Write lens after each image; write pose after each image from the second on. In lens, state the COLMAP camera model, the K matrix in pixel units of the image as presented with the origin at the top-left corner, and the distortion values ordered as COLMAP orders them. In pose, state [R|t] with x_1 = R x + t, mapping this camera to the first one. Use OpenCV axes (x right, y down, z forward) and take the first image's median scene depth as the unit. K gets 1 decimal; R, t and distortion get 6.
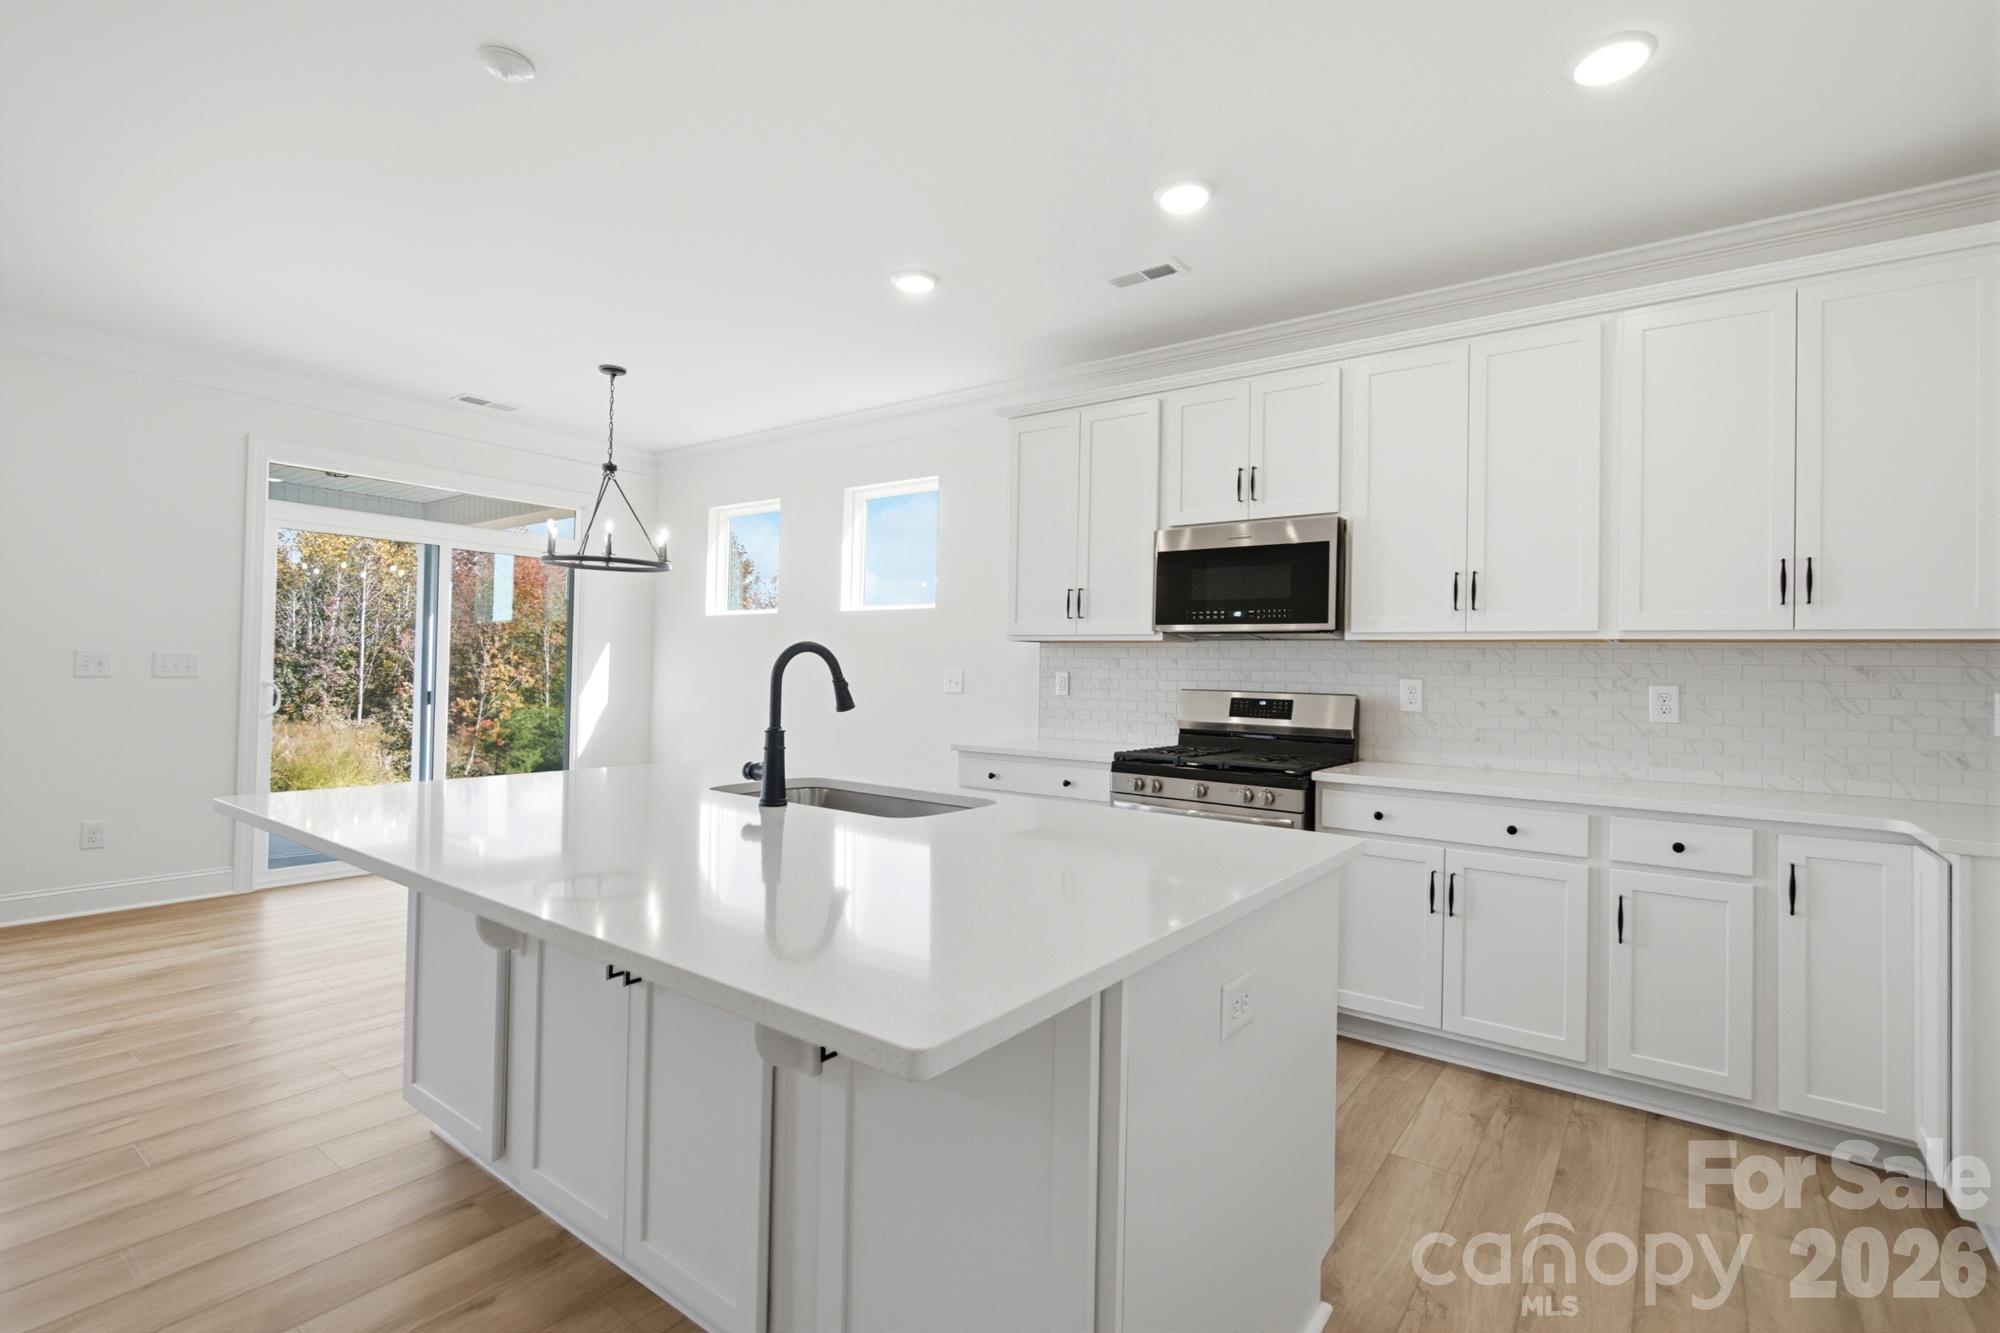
lens RADIAL K [[919.0, 0, 1003.7], [0, 919.0, 655.7], [0, 0, 1]] dist [-0.008328, 0.000487]
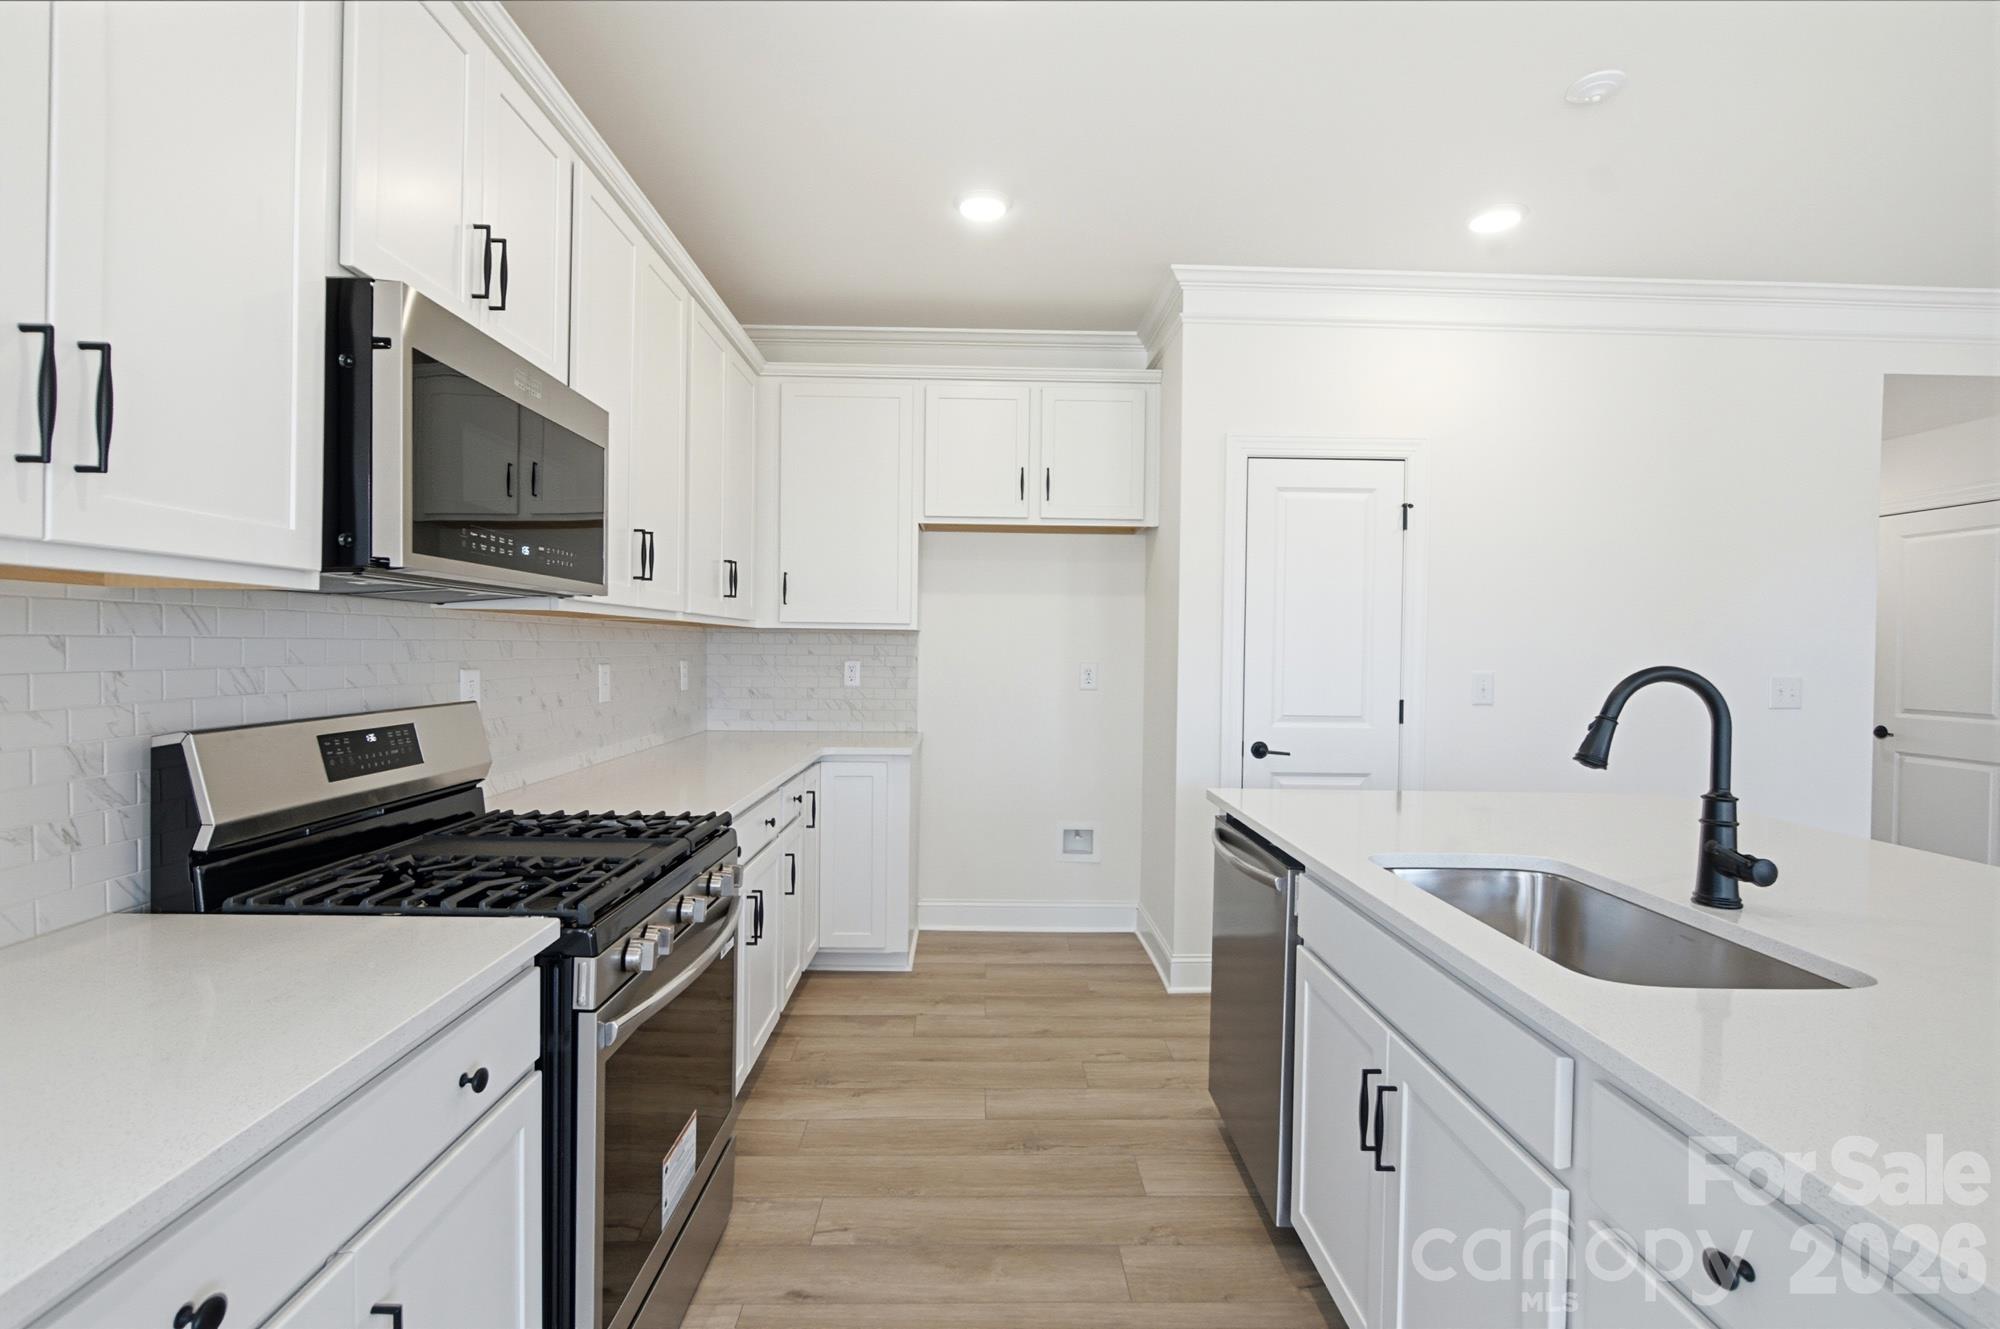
lens RADIAL K [[919.0, 0, 992.6], [0, 919.0, 655.0], [0, 0, 1]] dist [-0.008328, 0.000487]
pose [[-0.608166, -0.038067, 0.792897, -0.235320], [-0.041033, 0.999022, 0.016490, -0.007899], [-0.792749, -0.022506, -0.609133, 0.955748]]
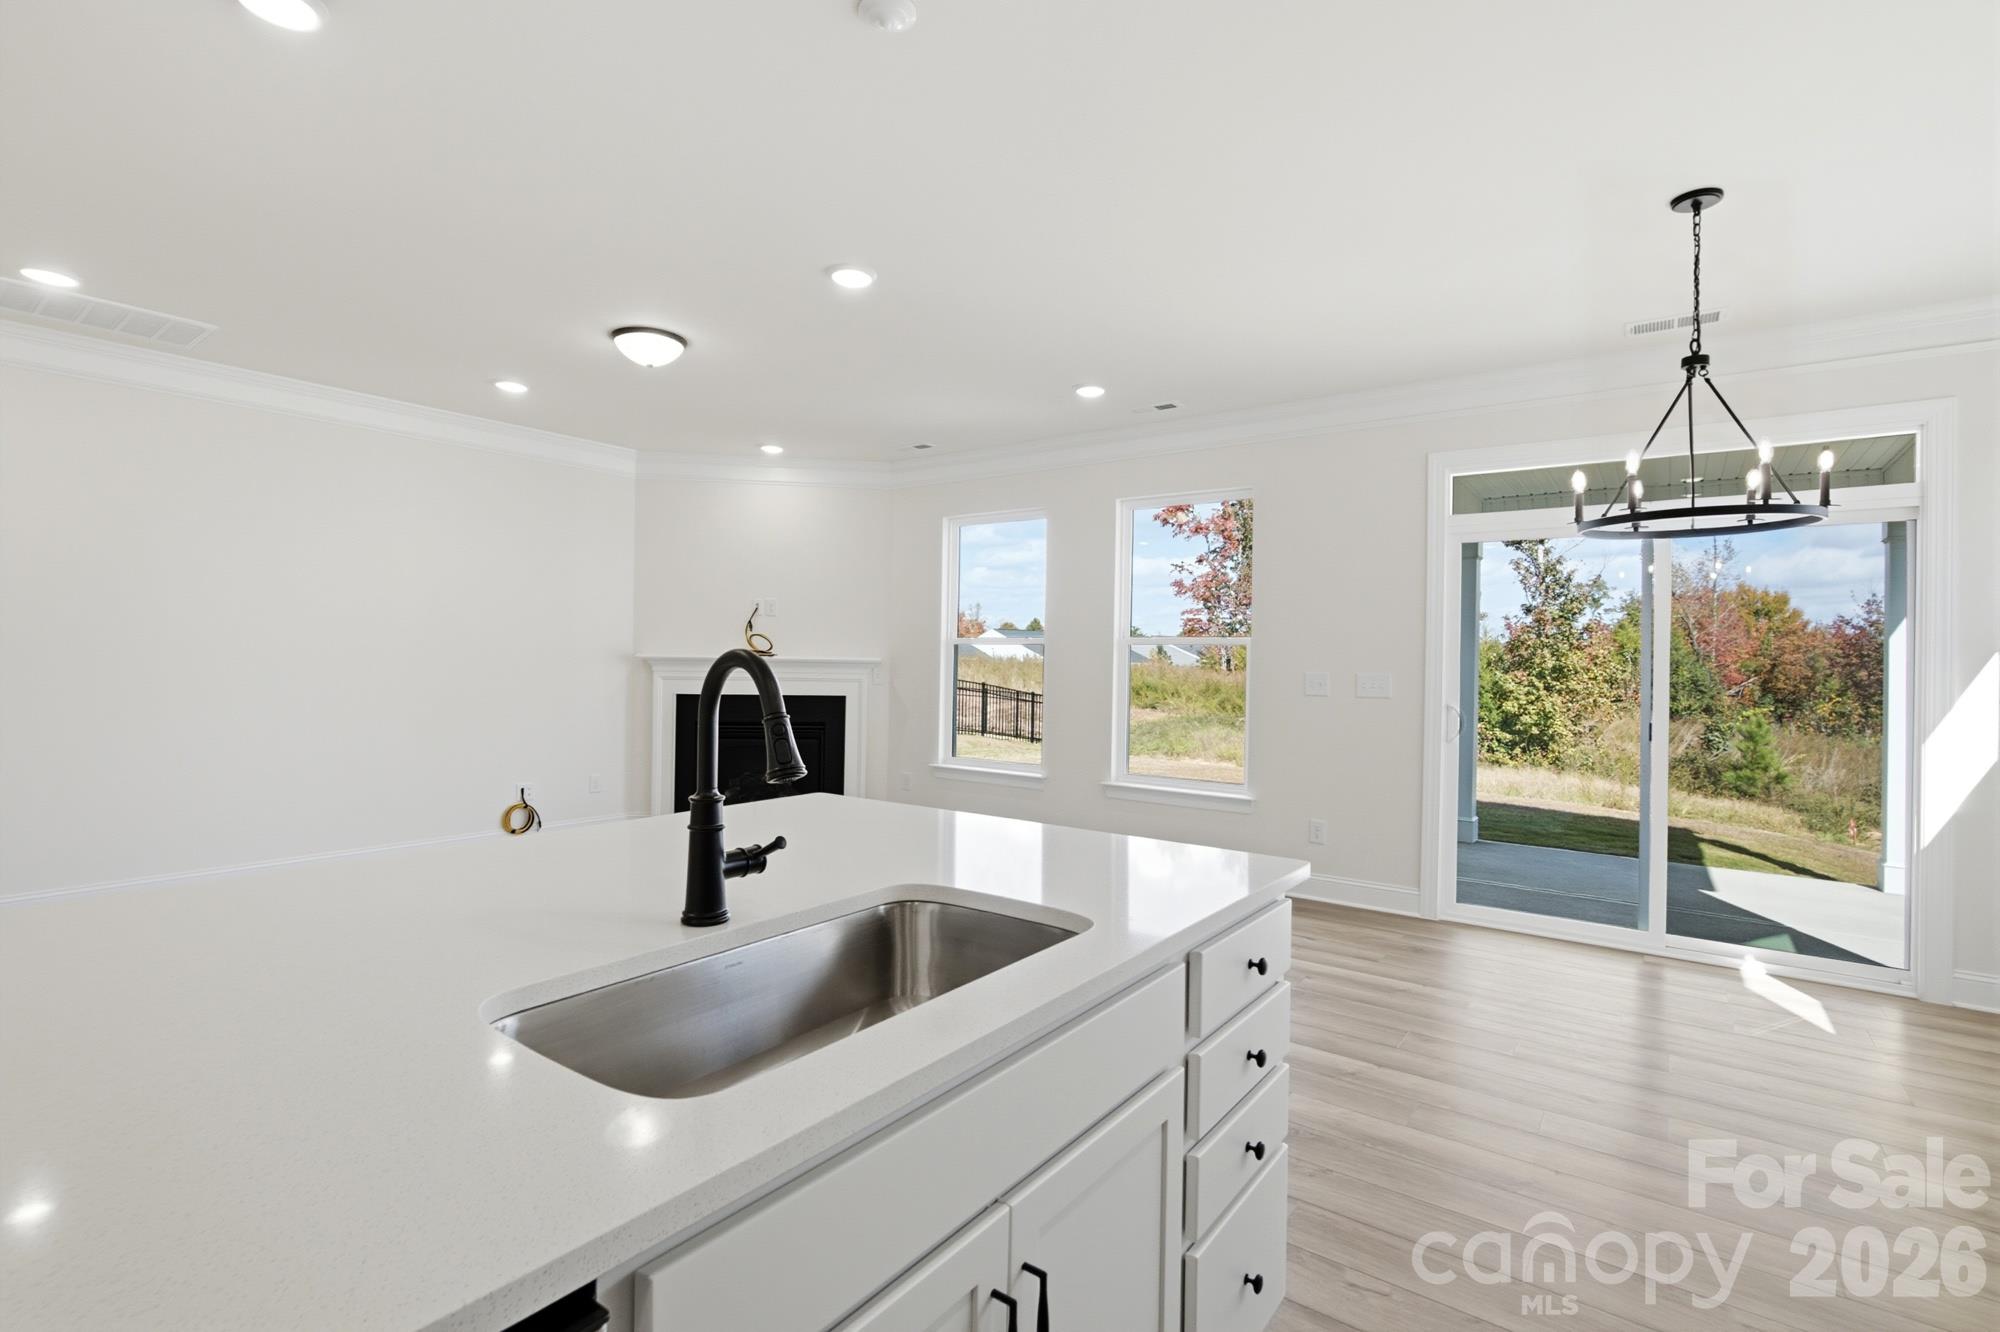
lens RADIAL K [[919.0, 0, 993.4], [0, 919.0, 650.5], [0, 0, 1]] dist [-0.008328, 0.000487]
pose [[-0.003507, -0.031240, -0.999506, 0.184129], [0.000578, 0.999512, -0.031242, 0.002030], [0.999994, -0.000687, -0.003488, 0.614265]]
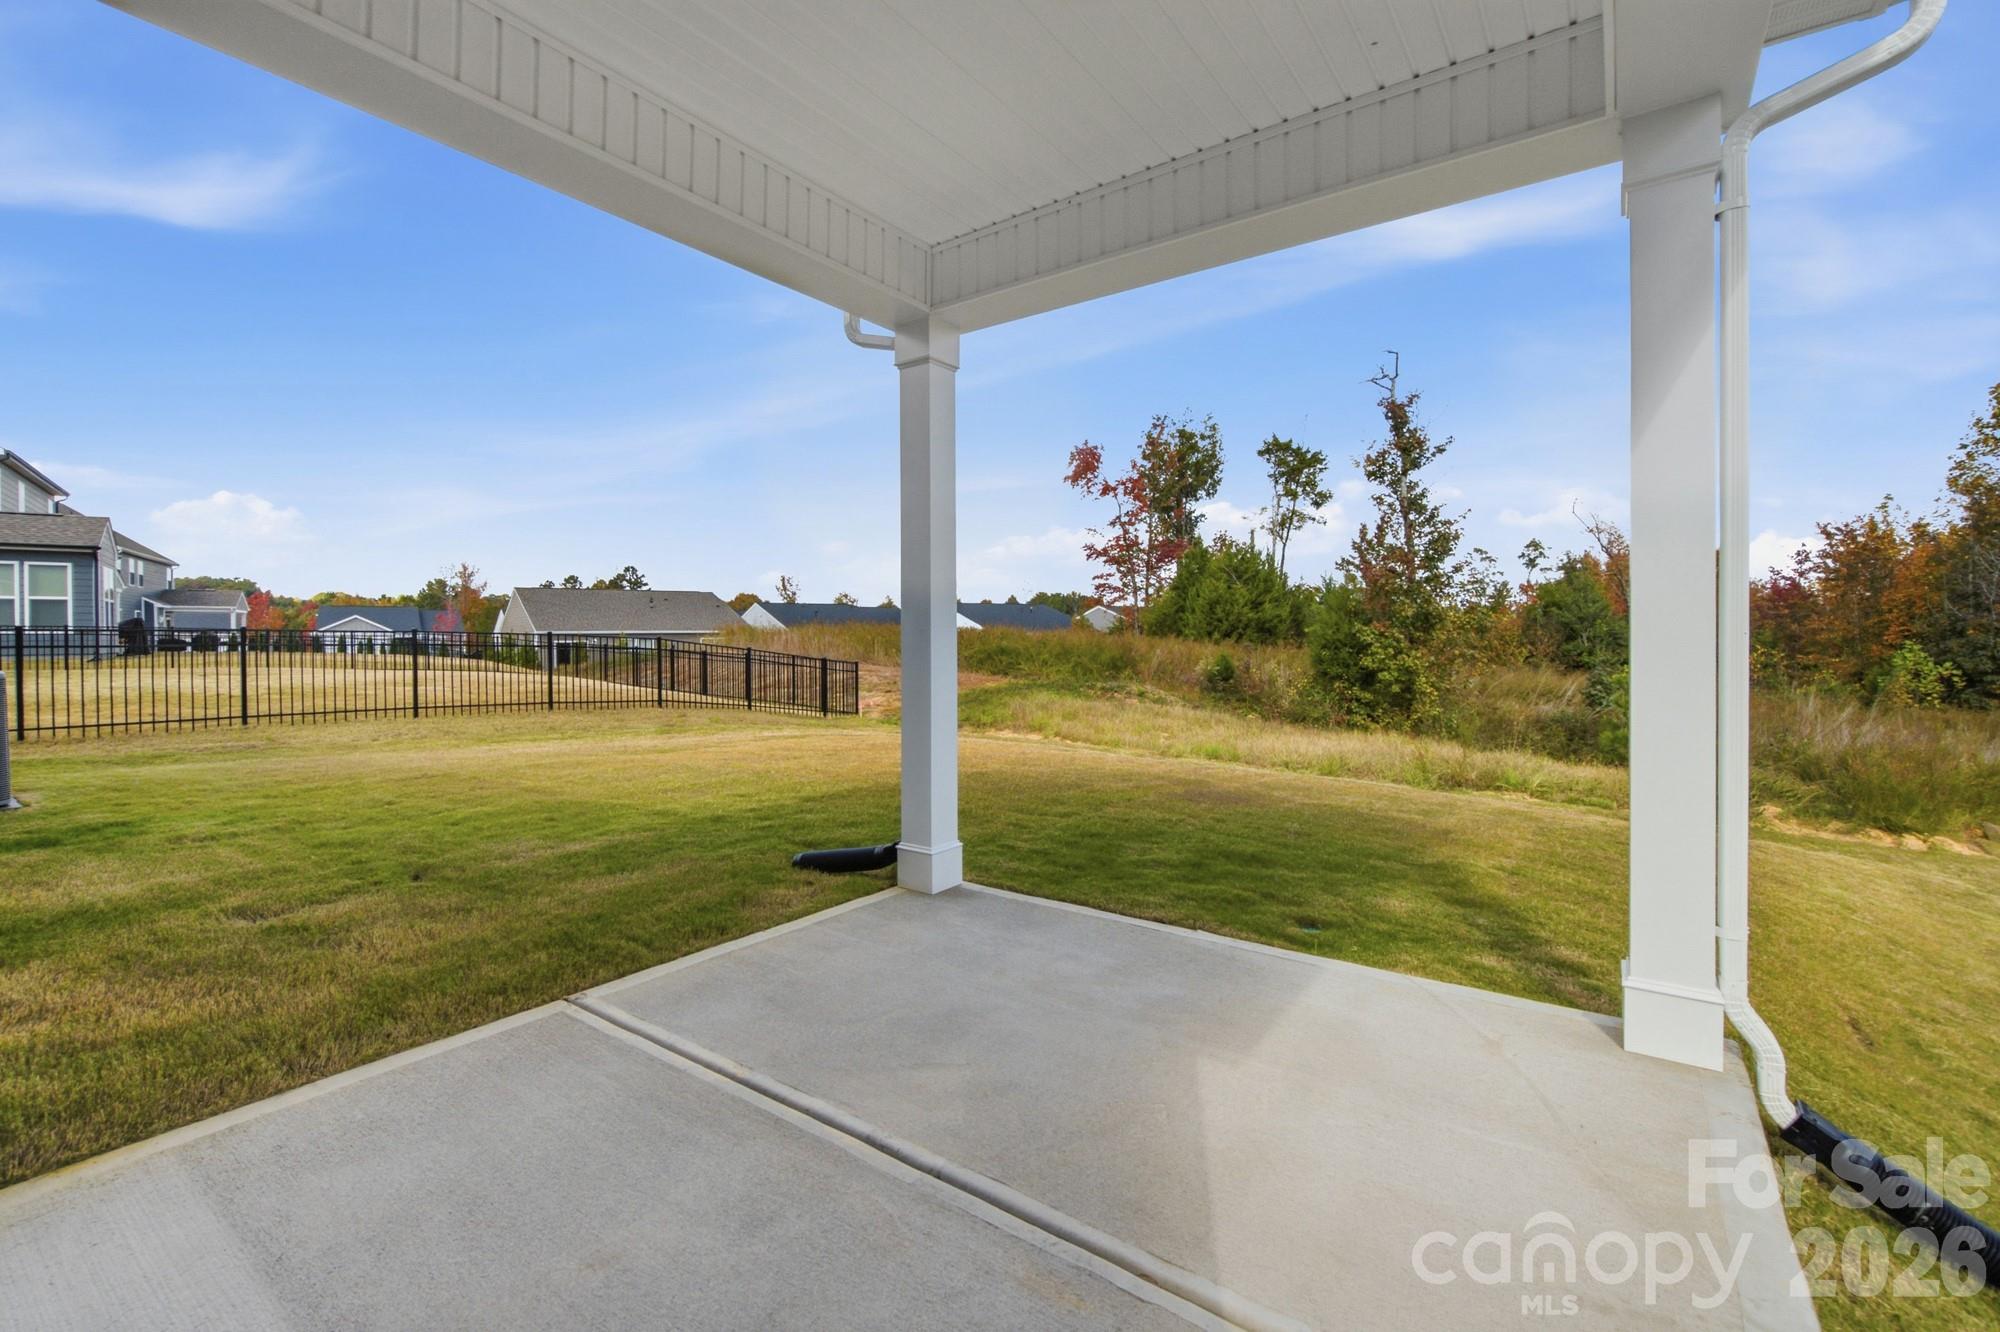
lens RADIAL K [[878.4, 0, 1009.9], [0, 878.4, 644.5], [0, 0, 1]] dist [0.013931, 0.000033]
pose [[0.027347, -0.010824, -0.999567, -0.766606], [0.023806, 0.999665, -0.010173, 0.080039], [0.999342, -0.023517, 0.027596, 1.692006]]
